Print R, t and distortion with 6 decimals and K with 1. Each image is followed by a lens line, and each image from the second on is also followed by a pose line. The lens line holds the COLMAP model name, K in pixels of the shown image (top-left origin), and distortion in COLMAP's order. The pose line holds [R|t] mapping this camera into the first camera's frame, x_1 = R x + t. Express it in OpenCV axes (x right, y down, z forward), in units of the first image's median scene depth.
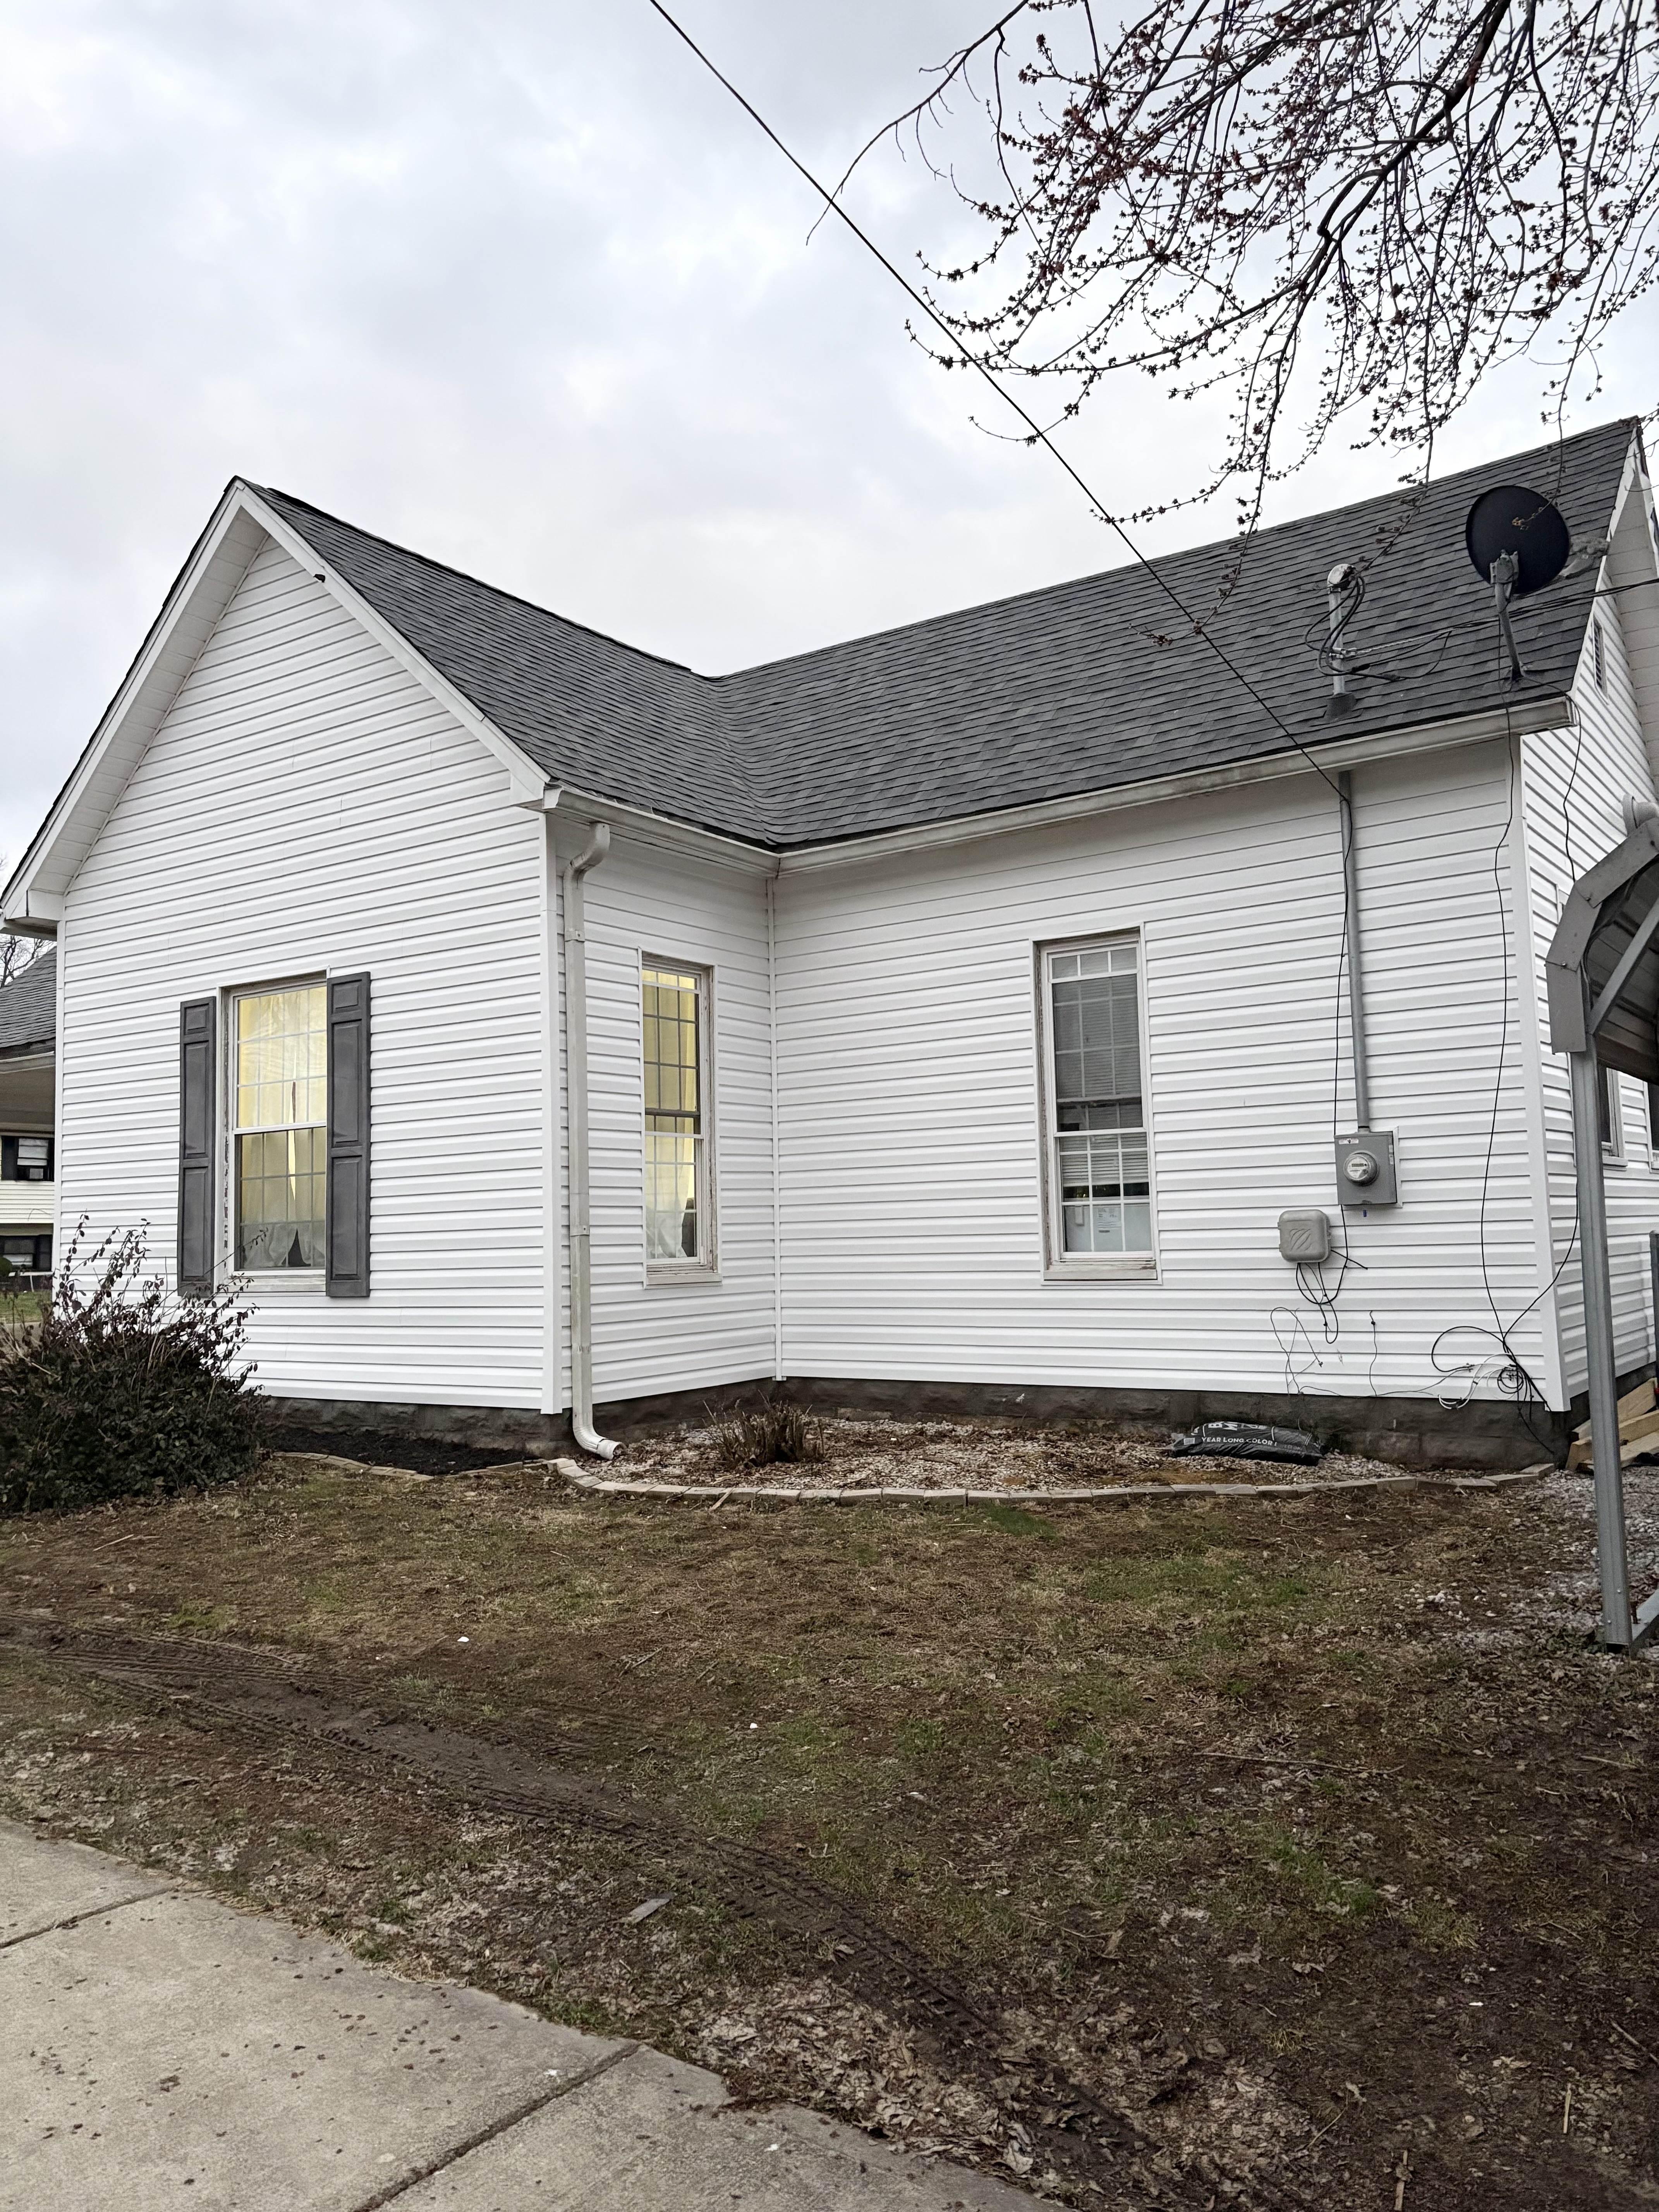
lens RADIAL K [[1673.4, 0, 829.5], [0, 1673.4, 1106.0], [0, 0, 1]] dist [0.044663, -0.062602]
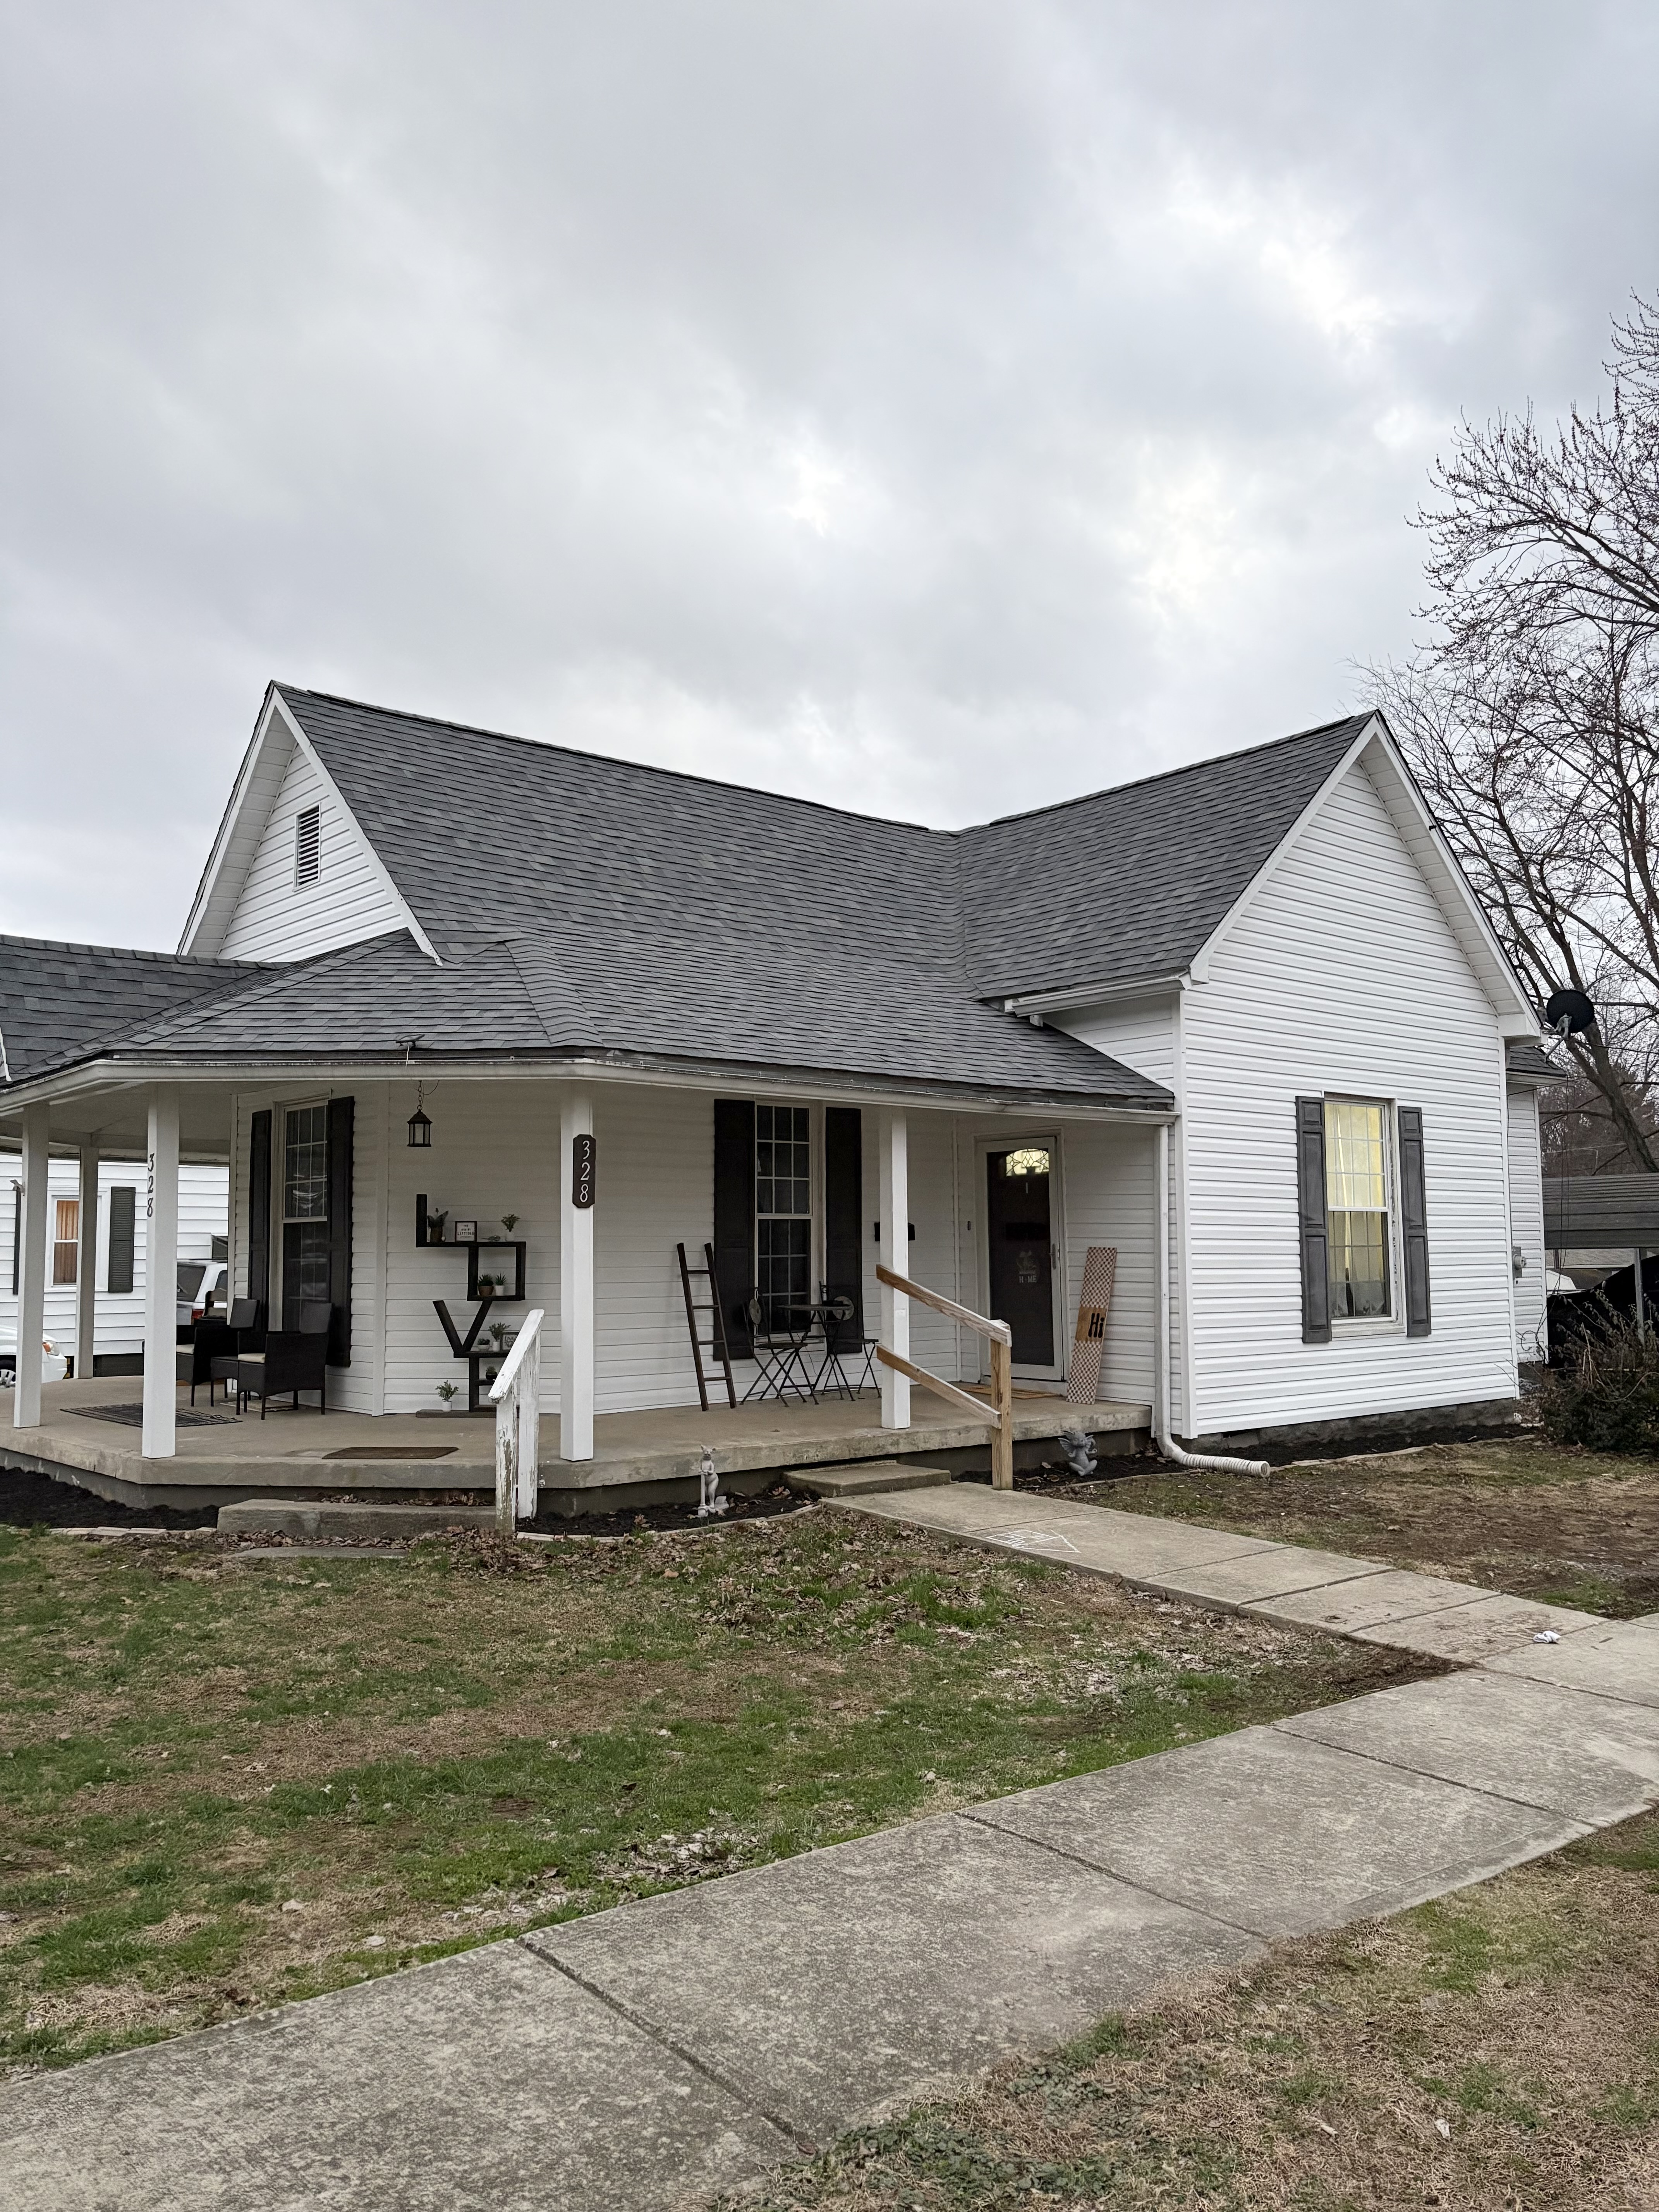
lens RADIAL K [[1673.4, 0, 829.5], [0, 1673.4, 1106.0], [0, 0, 1]] dist [0.044663, -0.062602]
pose [[0.241880, 0.108987, 0.964166, -1.755780], [-0.067059, 0.993174, -0.095443, 0.088578], [-0.967986, -0.041570, 0.247538, 1.115661]]
